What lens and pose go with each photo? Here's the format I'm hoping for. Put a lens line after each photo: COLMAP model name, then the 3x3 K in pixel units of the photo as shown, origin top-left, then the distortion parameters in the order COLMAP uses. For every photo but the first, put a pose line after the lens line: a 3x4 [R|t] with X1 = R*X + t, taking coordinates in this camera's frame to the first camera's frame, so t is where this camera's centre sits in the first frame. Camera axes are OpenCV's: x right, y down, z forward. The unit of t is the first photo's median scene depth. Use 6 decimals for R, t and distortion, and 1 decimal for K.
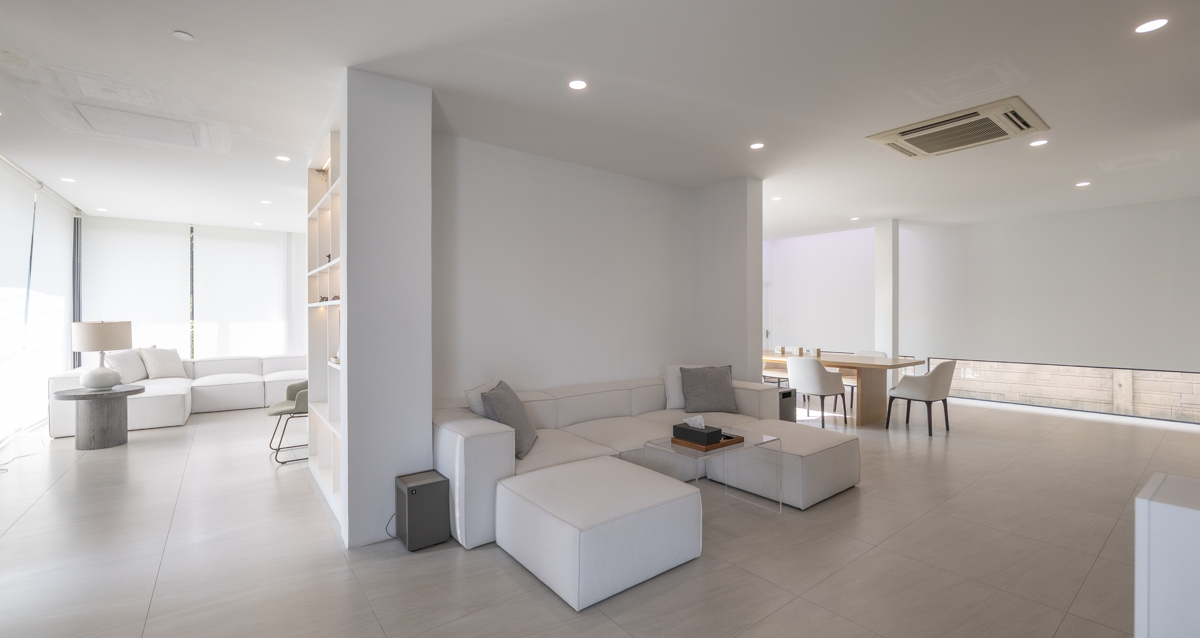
lens RADIAL K [[495.4, 0, 600.0], [0, 495.4, 319.0], [0, 0, 1]] dist [-0.017869, 0.000319]
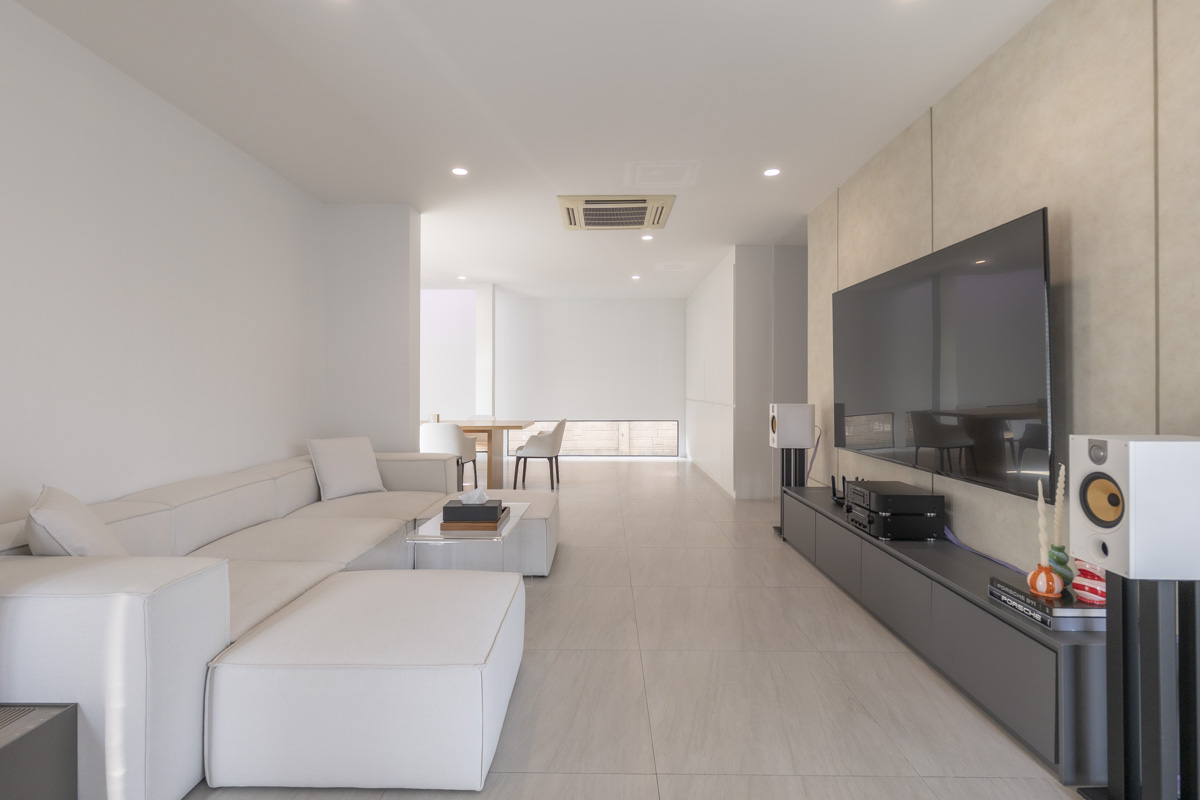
lens RADIAL K [[552.2, 0, 600.0], [0, 552.2, 400.0], [0, 0, 1]] dist [0.001254, 0.000583]
pose [[0.610843, -0.013905, 0.791629, -0.223726], [0.001321, 0.999862, 0.016544, 0.021715], [-0.791750, -0.009060, 0.610778, 0.174779]]
